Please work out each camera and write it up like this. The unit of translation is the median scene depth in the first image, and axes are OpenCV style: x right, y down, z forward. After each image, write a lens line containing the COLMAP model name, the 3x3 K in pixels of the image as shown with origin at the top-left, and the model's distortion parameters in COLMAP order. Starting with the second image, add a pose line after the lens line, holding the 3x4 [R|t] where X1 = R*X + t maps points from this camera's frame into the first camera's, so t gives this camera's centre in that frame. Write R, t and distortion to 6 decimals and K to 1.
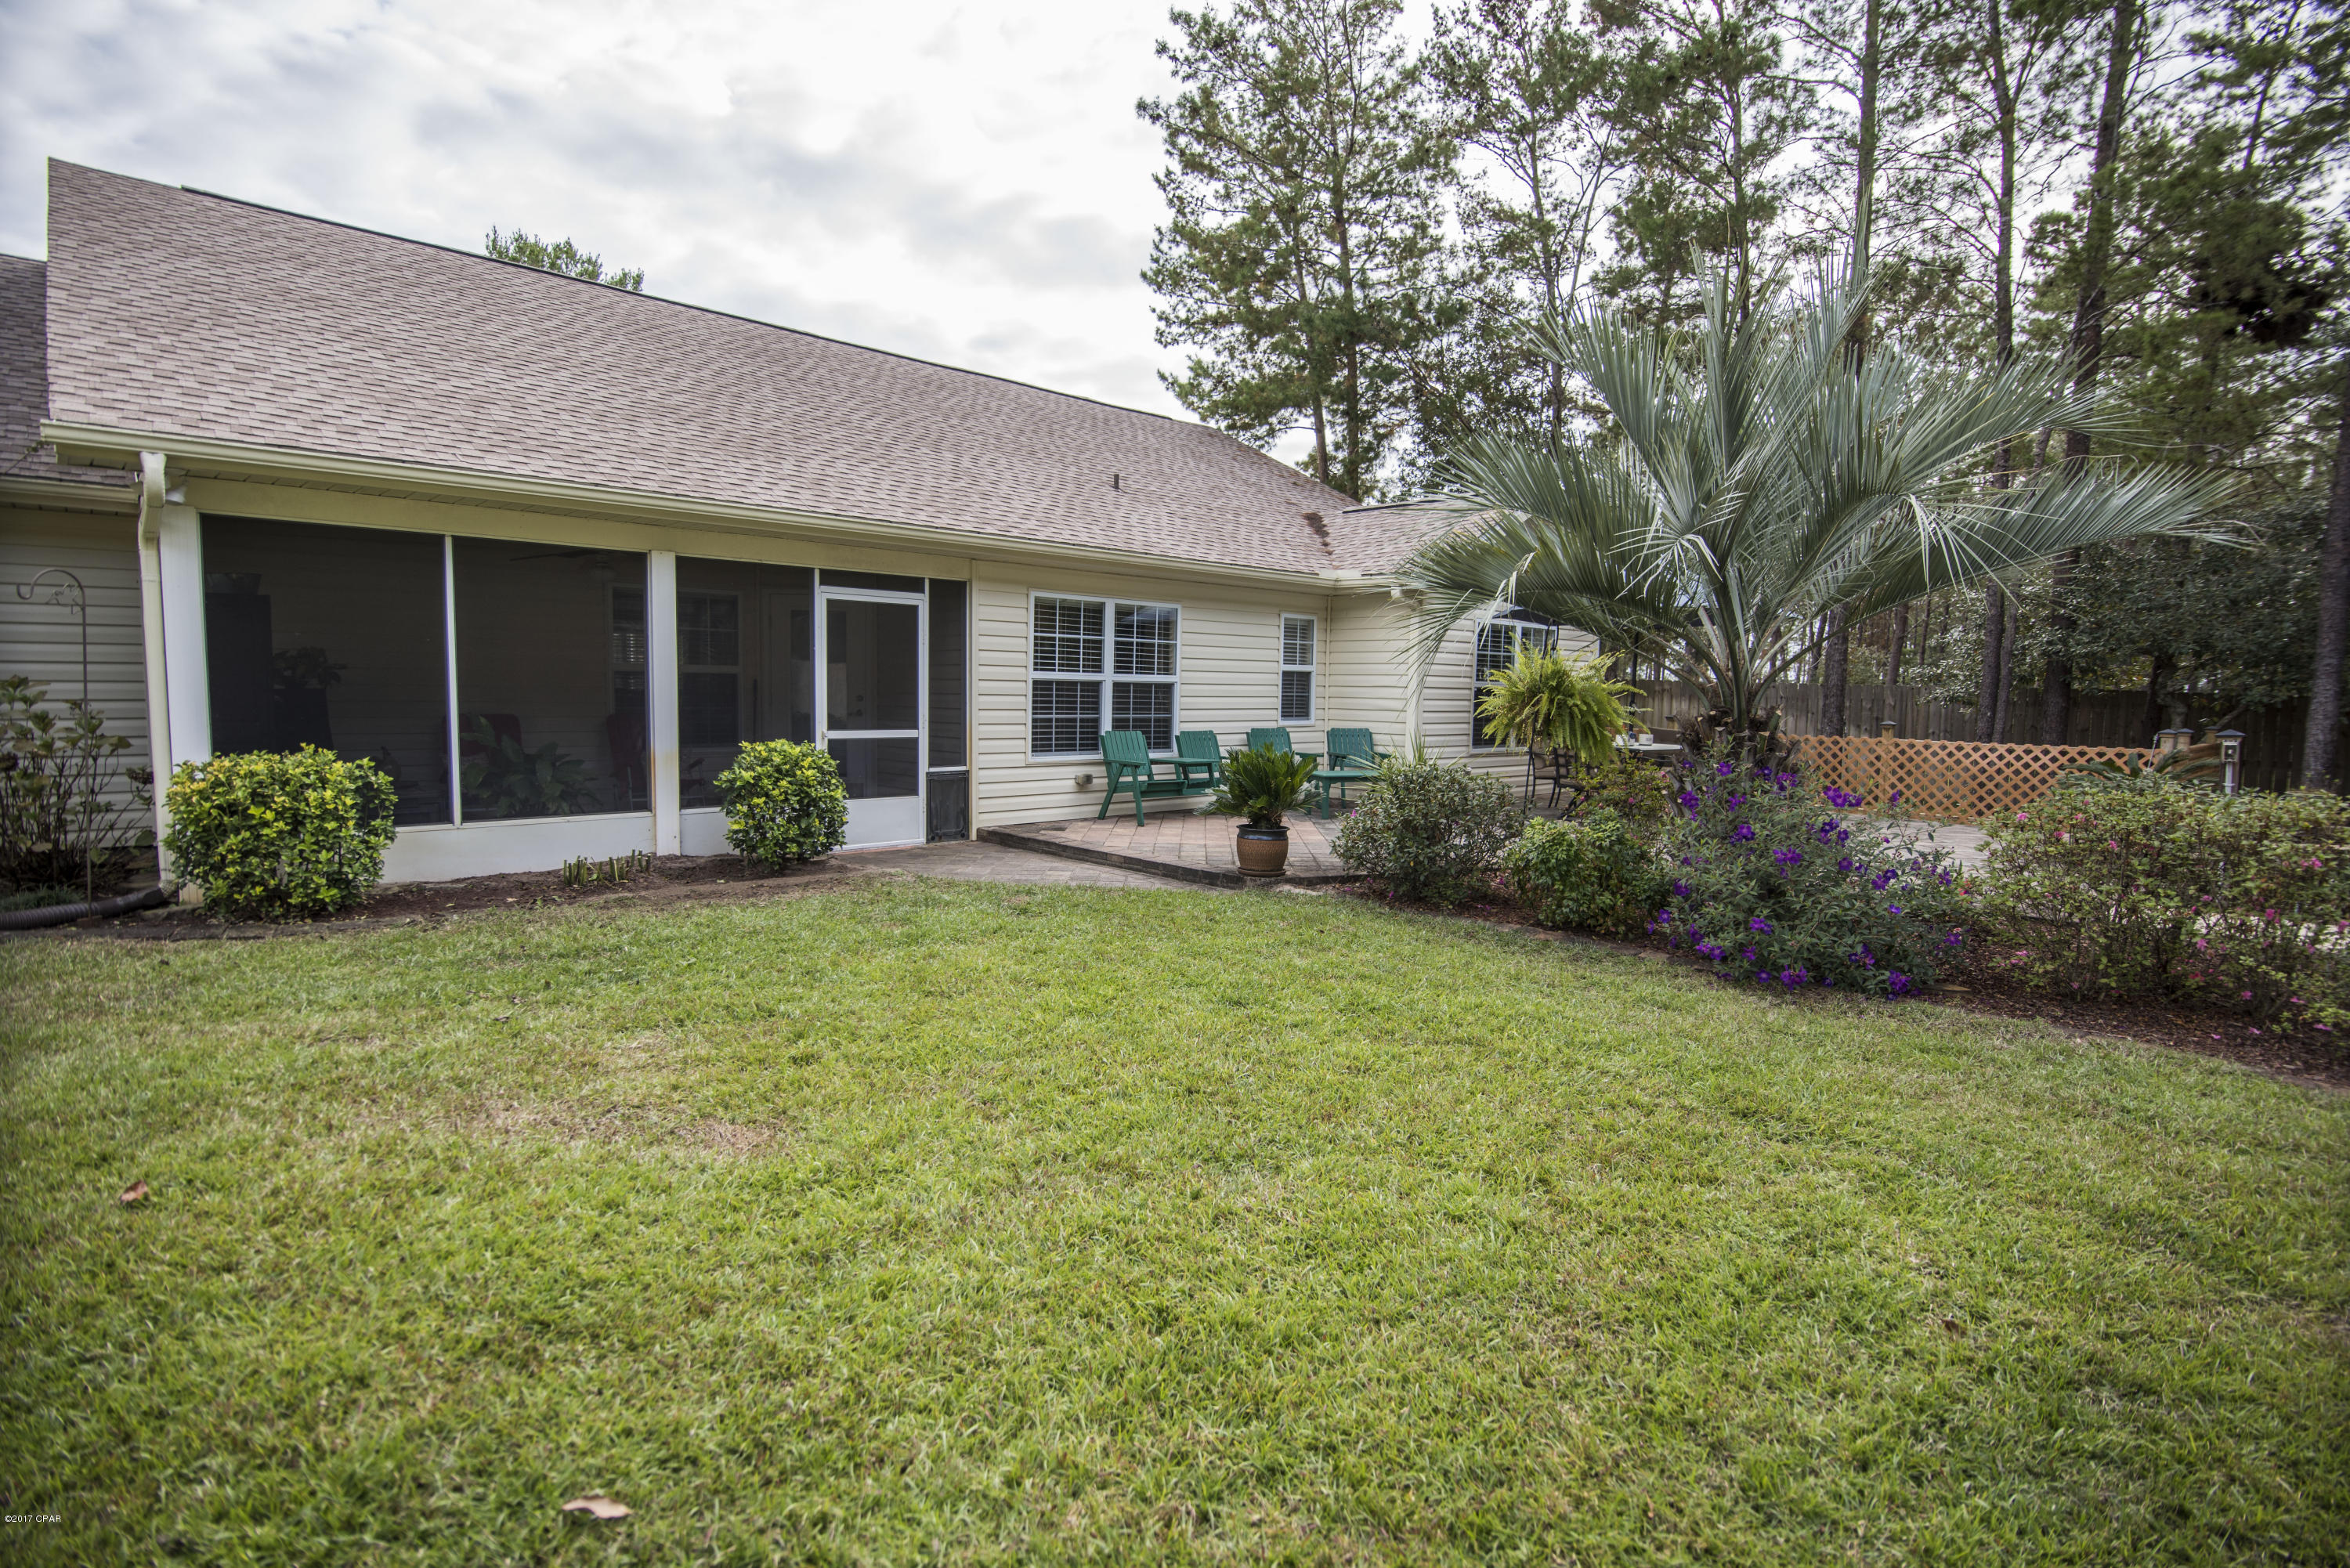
lens RADIAL K [[1156.4, 0, 1175.0], [0, 1156.4, 784.0], [0, 0, 1]] dist [-0.017307, -0.001283]
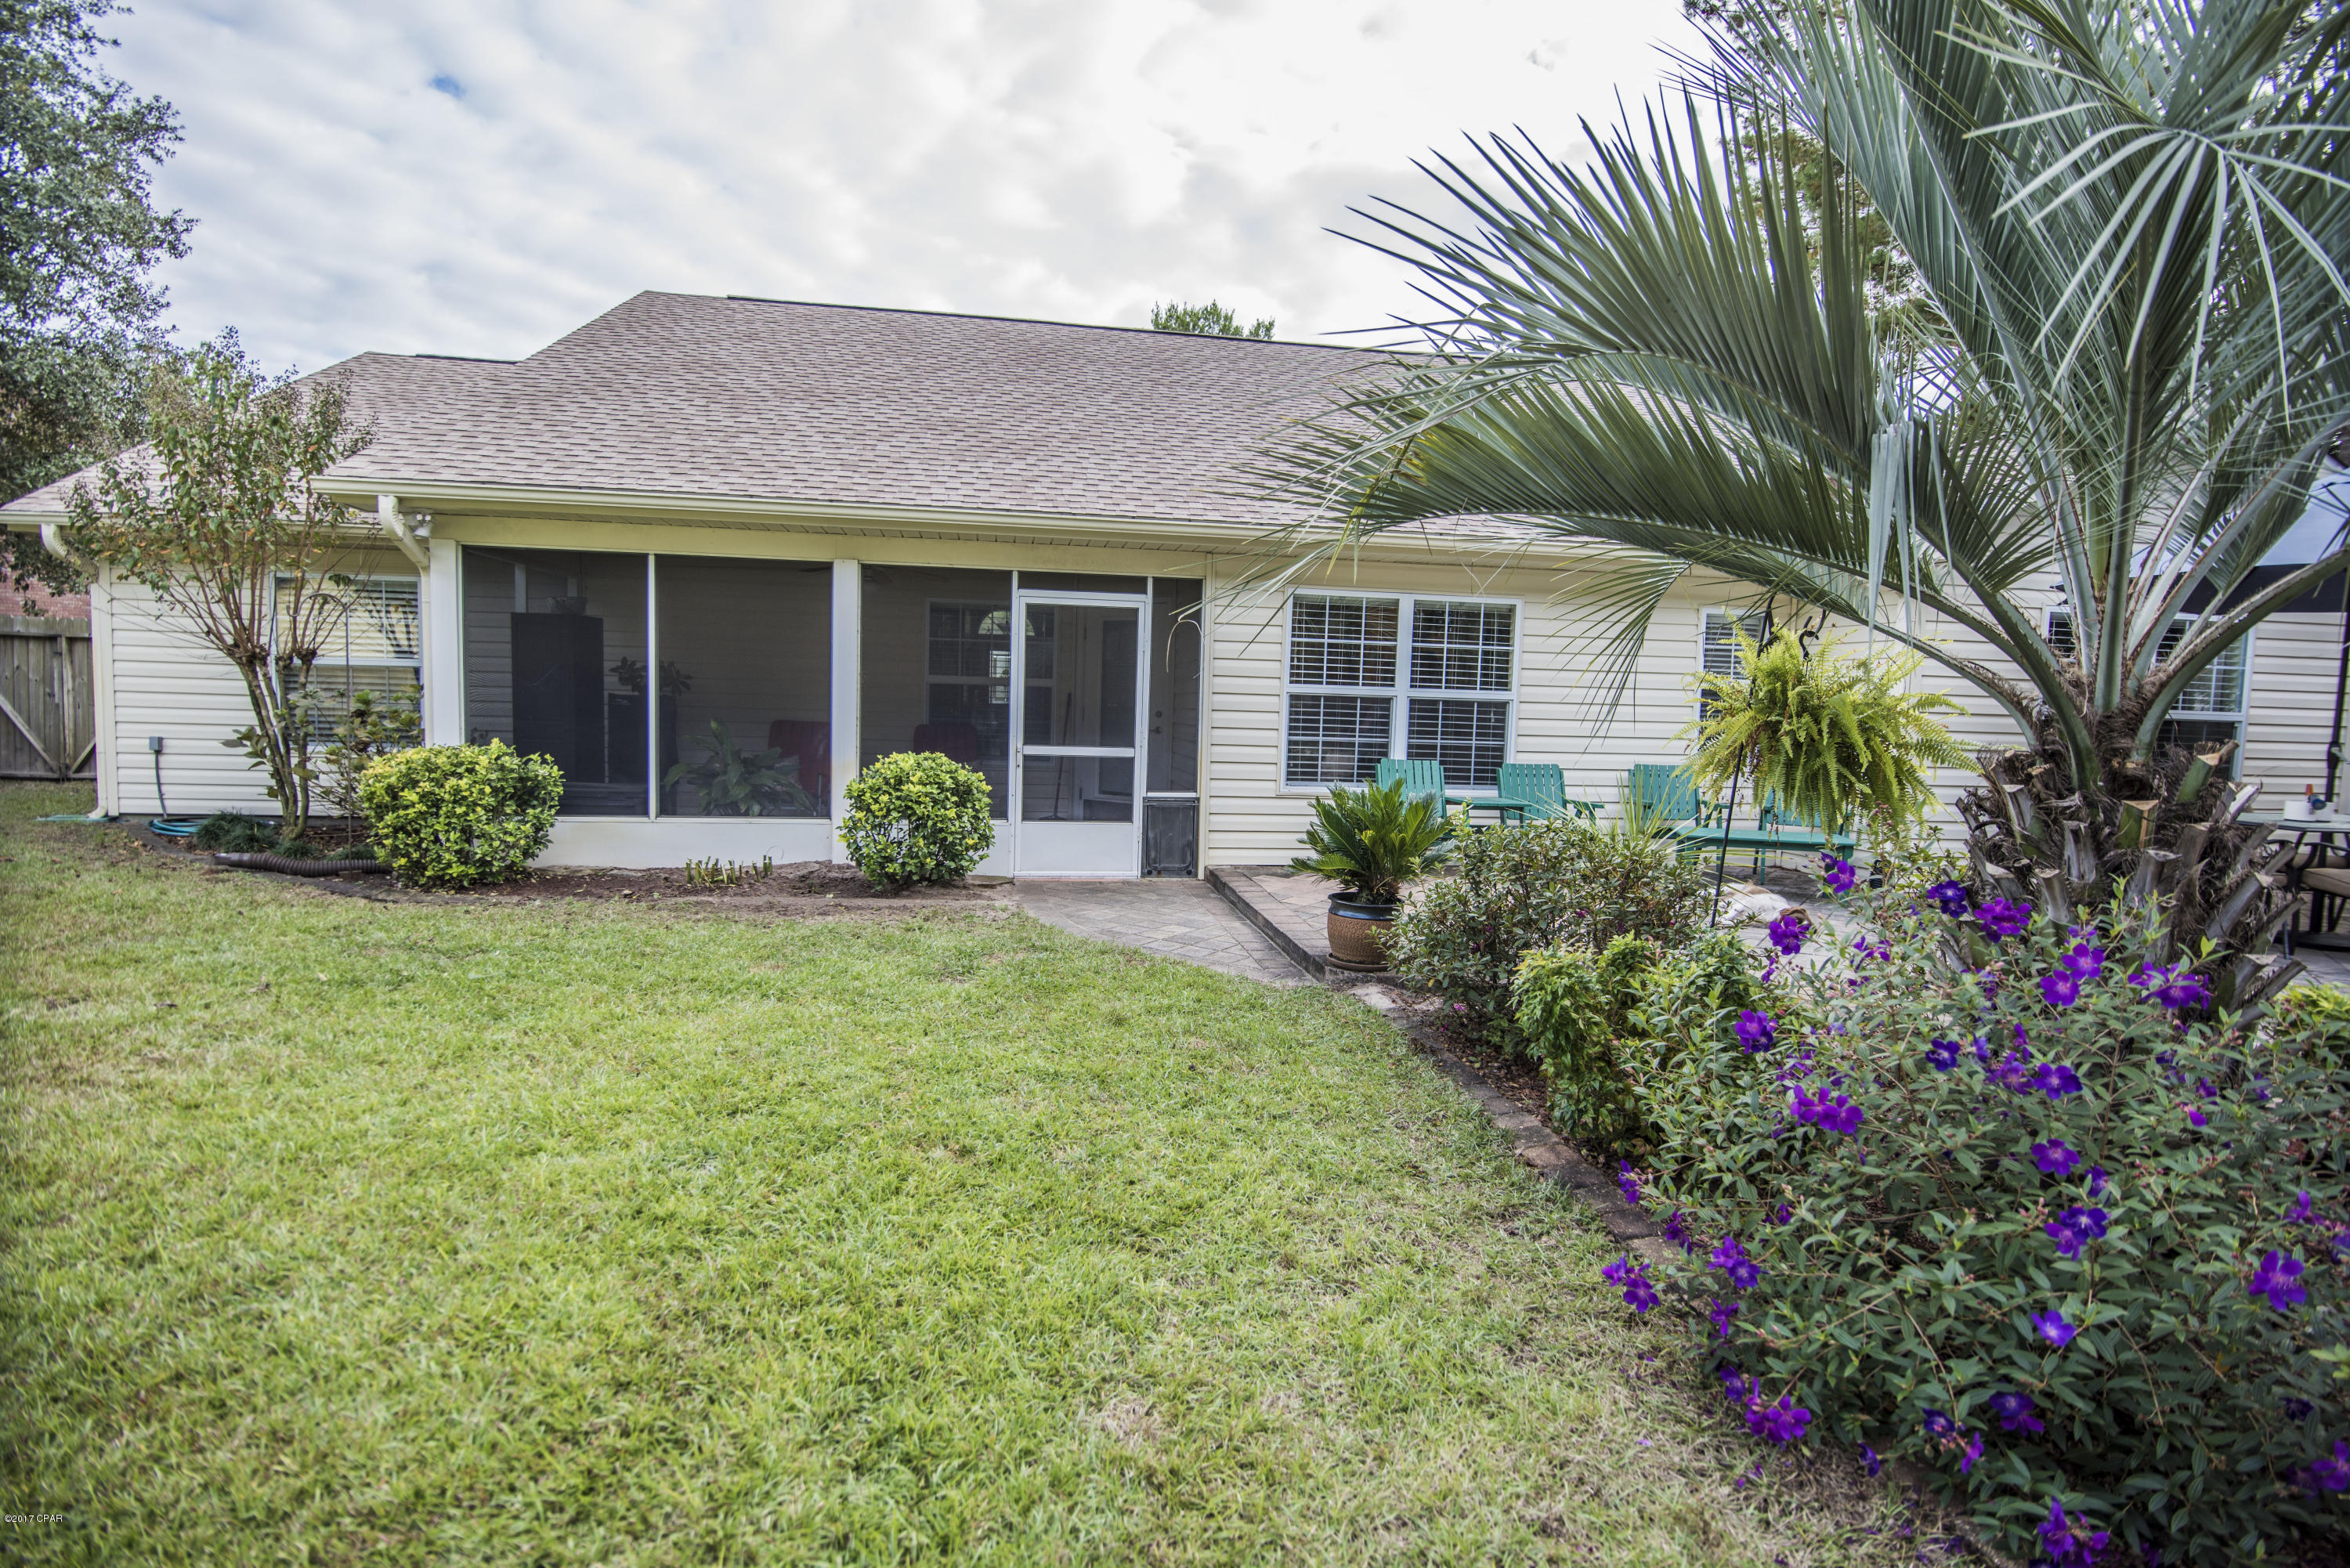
lens RADIAL K [[1156.4, 0, 1175.0], [0, 1156.4, 784.0], [0, 0, 1]] dist [-0.017307, -0.001283]
pose [[0.822925, 0.048605, -0.566067, 0.295784], [-0.062026, 0.998065, -0.004473, -0.017109], [0.564754, 0.038792, 0.824347, 0.278081]]
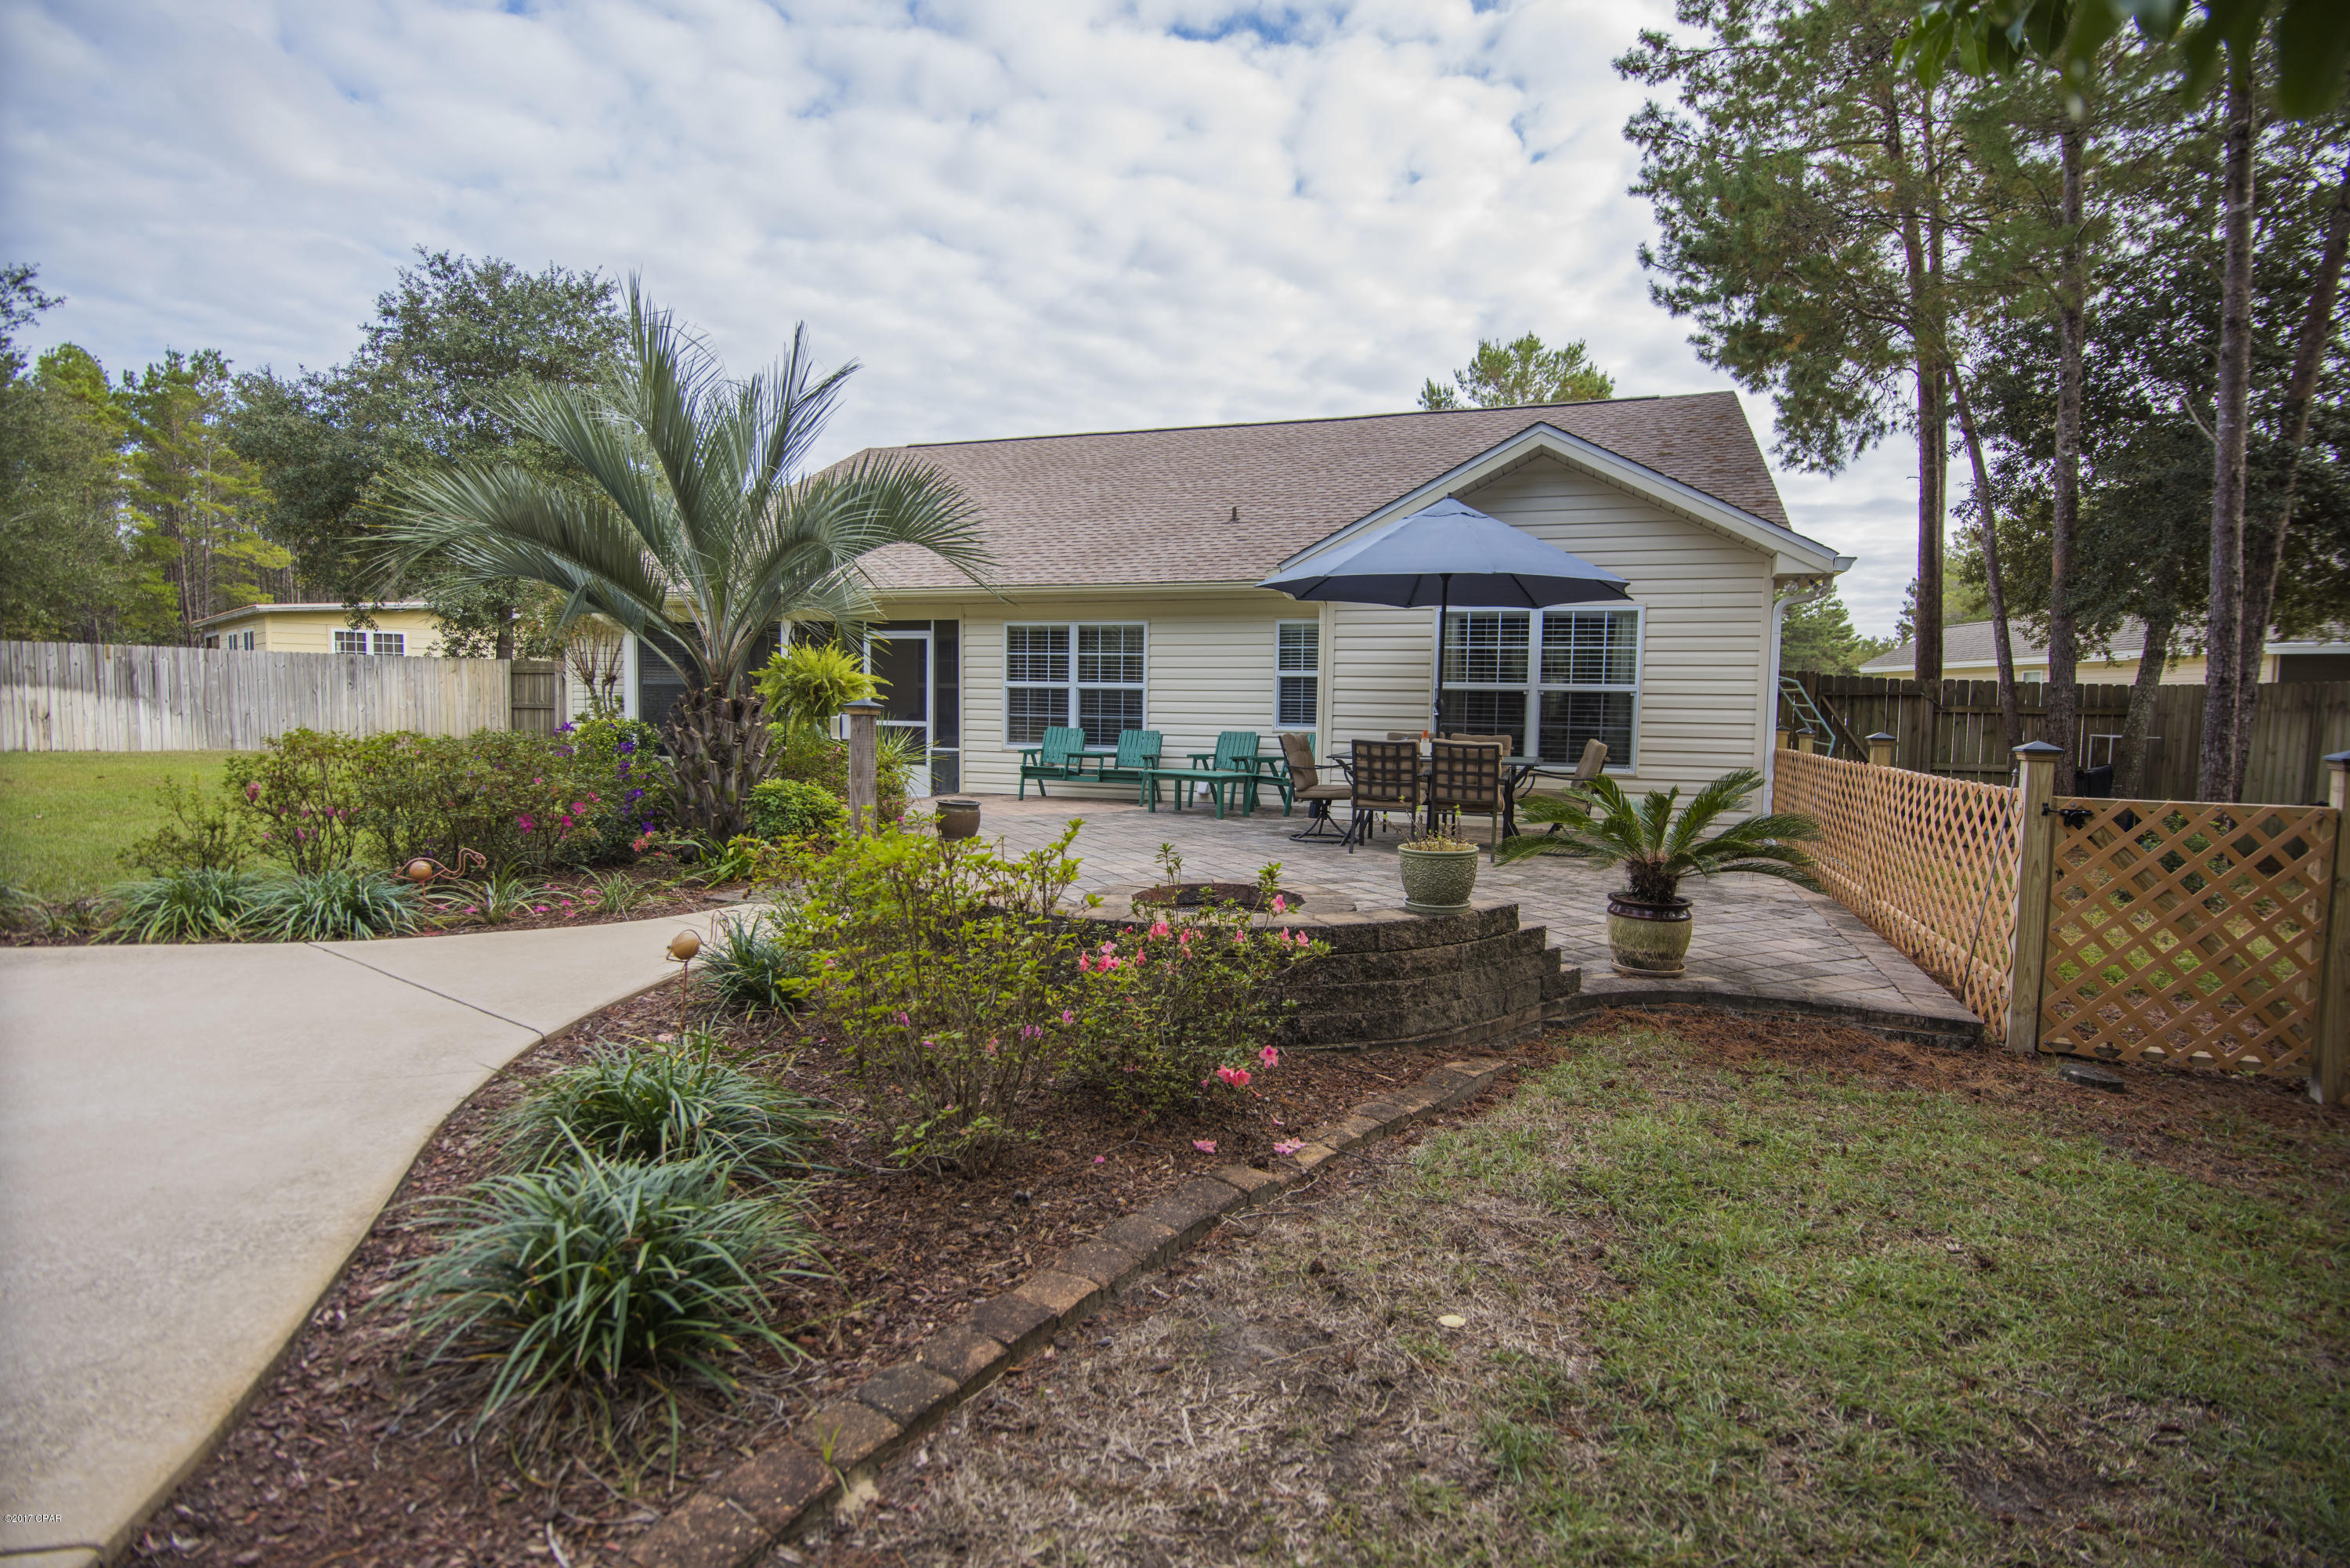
lens RADIAL K [[1156.4, 0, 1175.0], [0, 1156.4, 784.0], [0, 0, 1]] dist [-0.017307, -0.001283]
pose [[0.457231, 0.049813, -0.887952, 1.214314], [-0.083902, 0.996393, 0.012694, -0.012182], [0.885381, 0.068697, 0.459761, 0.582961]]
